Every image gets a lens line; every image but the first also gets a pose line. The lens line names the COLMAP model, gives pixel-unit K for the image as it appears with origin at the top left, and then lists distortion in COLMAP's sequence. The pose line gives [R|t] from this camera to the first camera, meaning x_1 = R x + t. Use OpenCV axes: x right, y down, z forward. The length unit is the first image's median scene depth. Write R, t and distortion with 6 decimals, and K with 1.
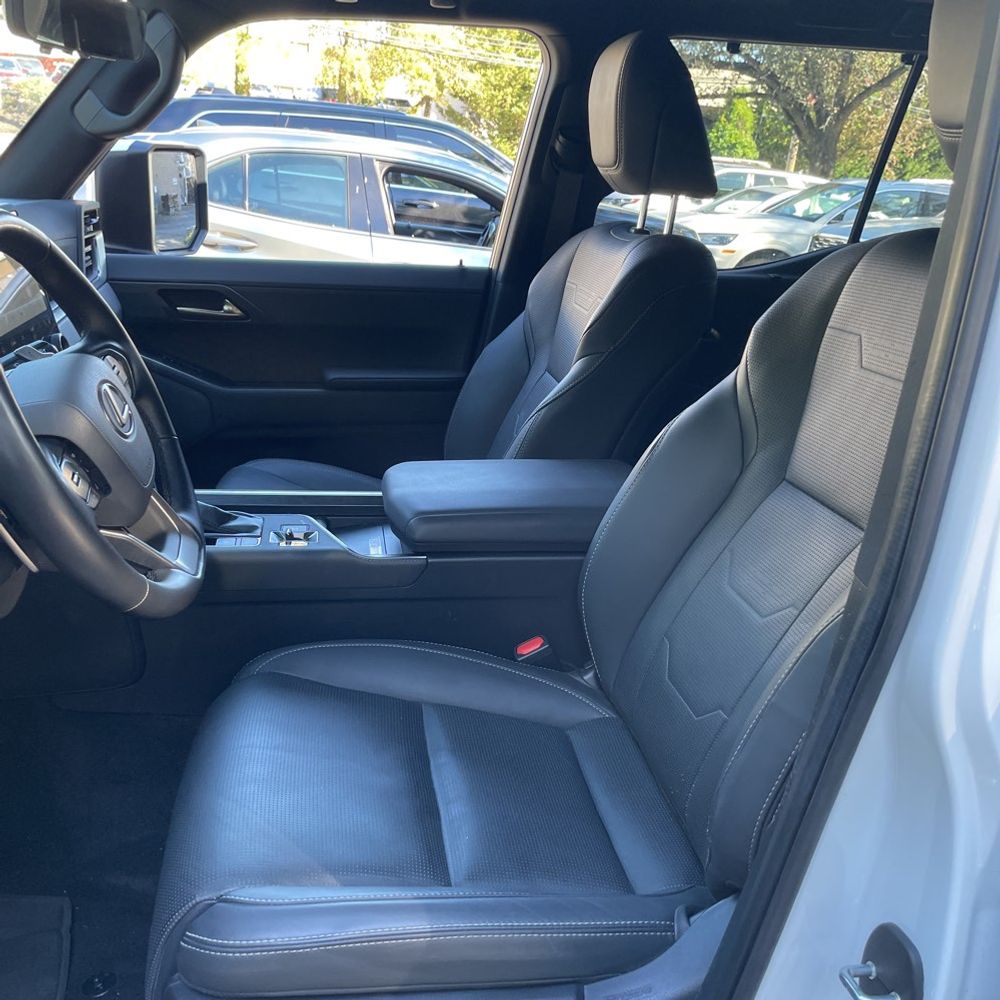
lens RADIAL K [[1008.6, 0, 496.1], [0, 1008.6, 489.6], [0, 0, 1]] dist [0.091220, -0.126339]
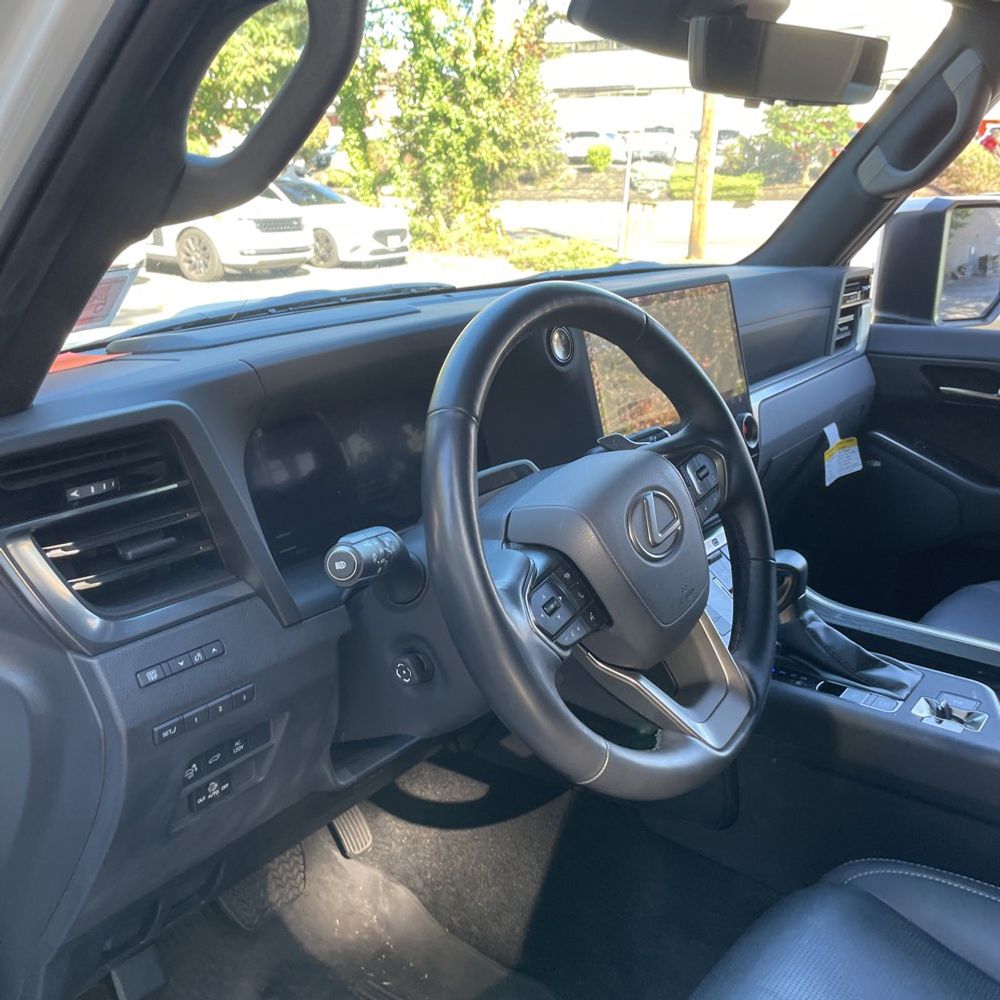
lens RADIAL K [[1008.6, 0, 496.1], [0, 1008.6, 489.6], [0, 0, 1]] dist [0.091220, -0.126339]
pose [[0.699103, 0.134850, -0.702190, 0.044924], [-0.177893, 0.983978, 0.011854, -0.042600], [0.692538, 0.116628, 0.711891, 0.160034]]
